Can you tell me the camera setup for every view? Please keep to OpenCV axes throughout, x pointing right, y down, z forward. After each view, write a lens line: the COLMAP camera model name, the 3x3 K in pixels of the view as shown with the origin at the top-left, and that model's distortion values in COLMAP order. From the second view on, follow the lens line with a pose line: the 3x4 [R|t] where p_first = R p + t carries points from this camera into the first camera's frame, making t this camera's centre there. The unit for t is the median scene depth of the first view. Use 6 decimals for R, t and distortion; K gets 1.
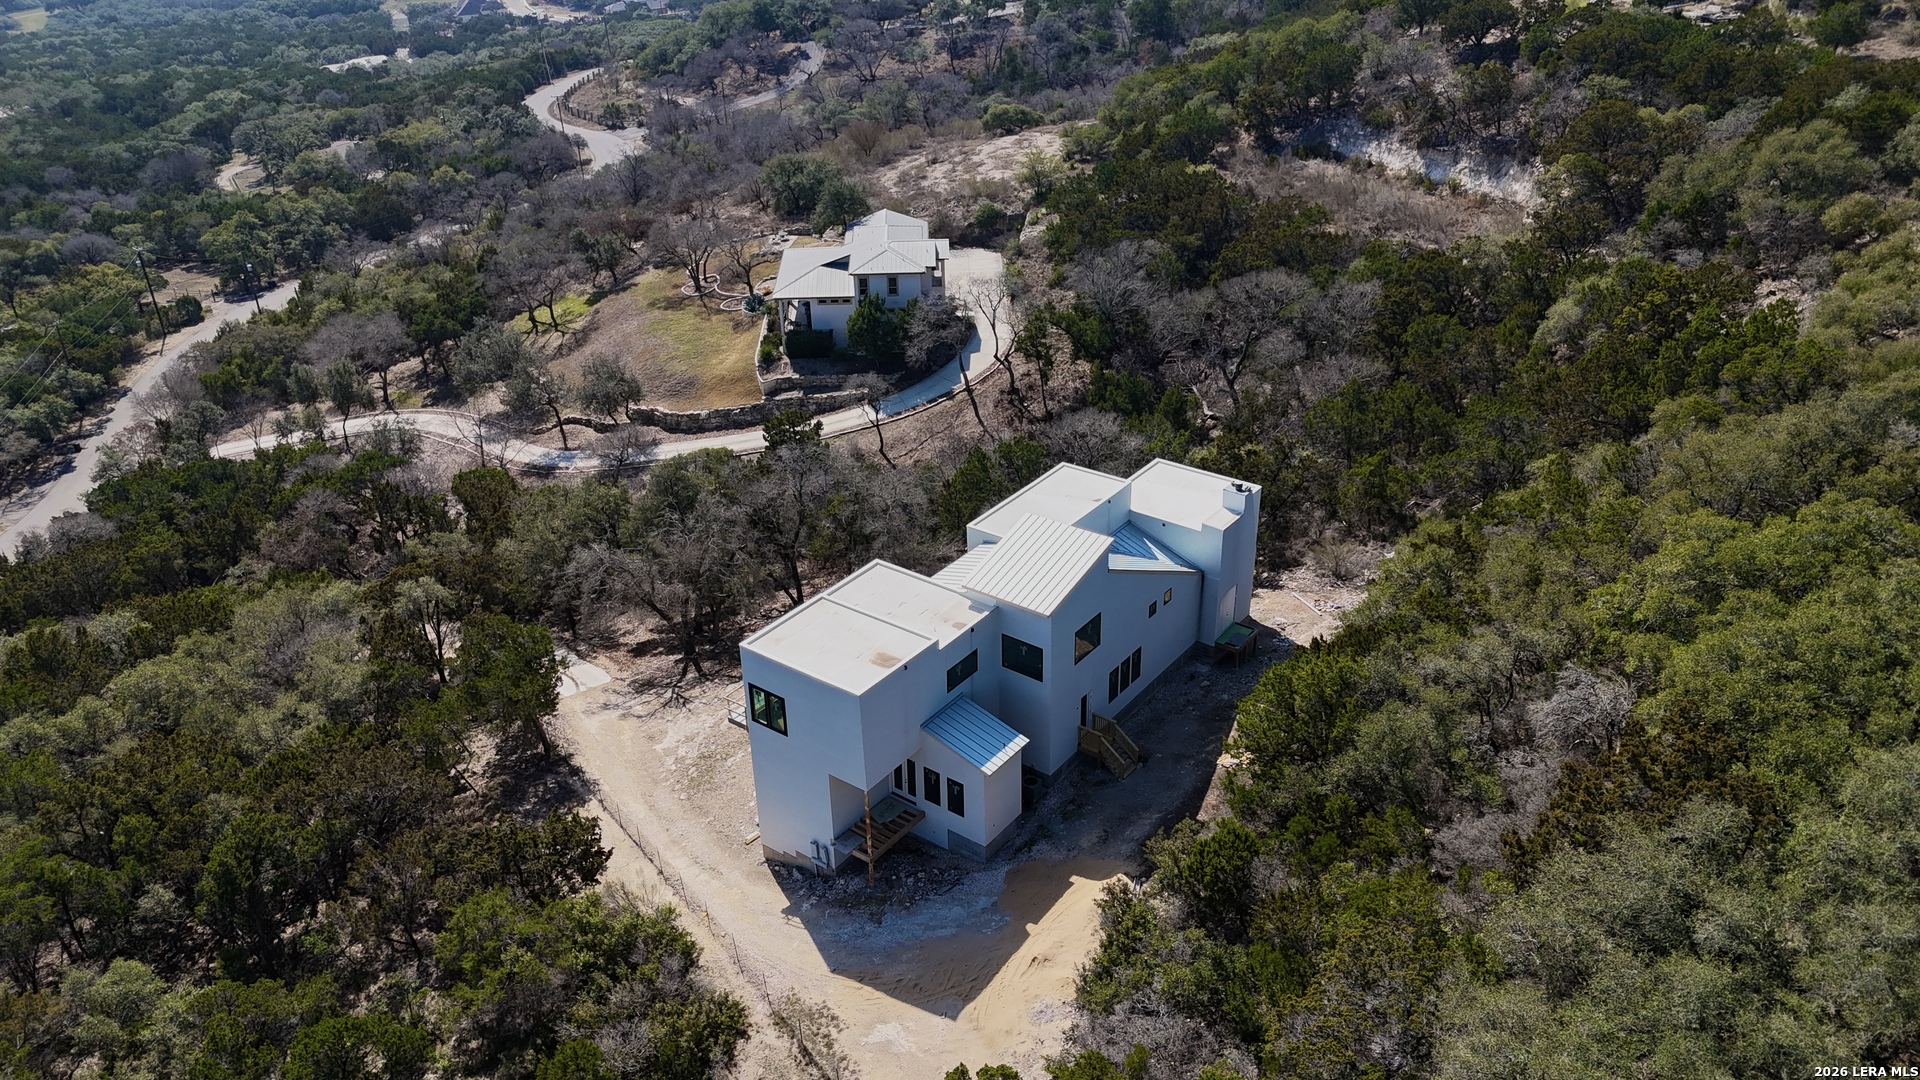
lens RADIAL K [[1387.5, 0, 962.1], [0, 1387.5, 547.2], [0, 0, 1]] dist [0.050874, -0.042362]
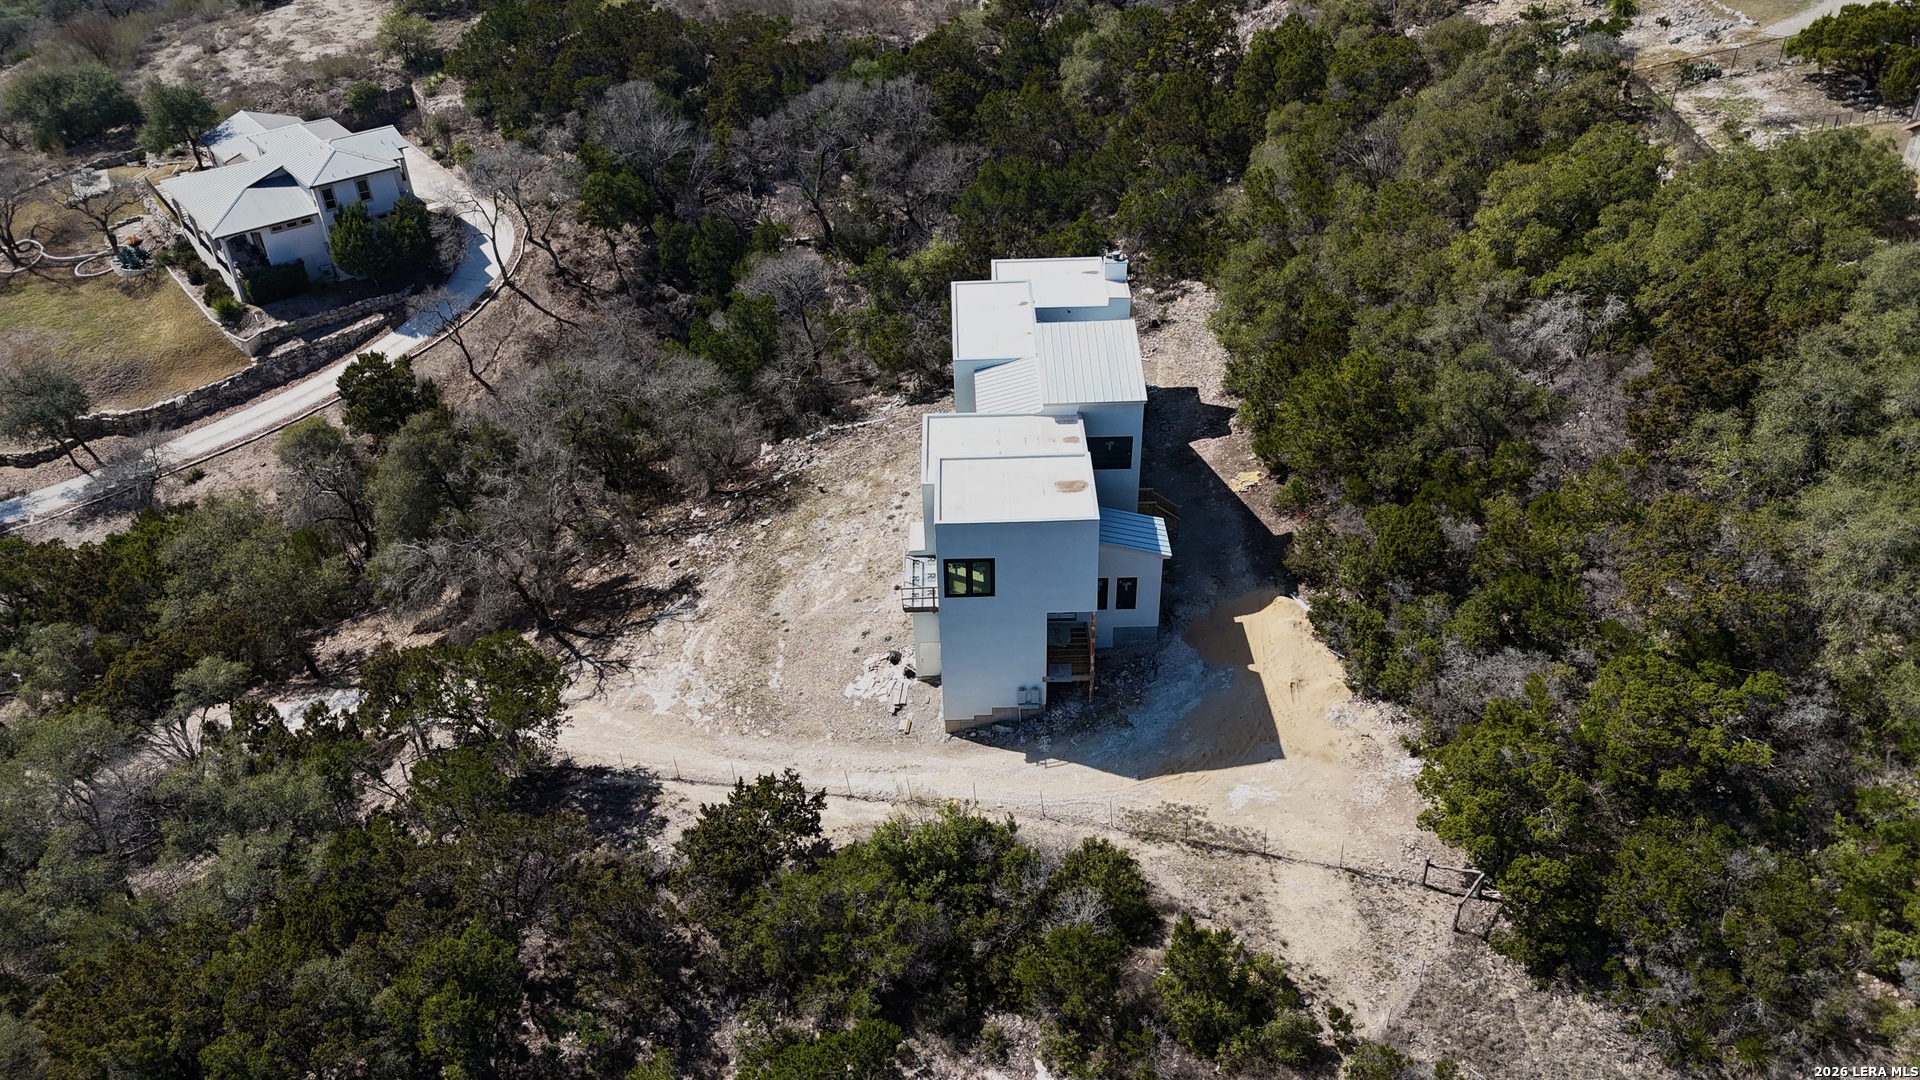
lens RADIAL K [[1387.5, 0, 960.0], [0, 1387.5, 536.1], [0, 0, 1]] dist [0.050874, -0.042362]
pose [[0.798263, -0.348129, 0.491510, -0.254975], [0.296163, 0.937447, 0.182980, -0.037697], [-0.524465, -0.000499, 0.851432, 0.073279]]
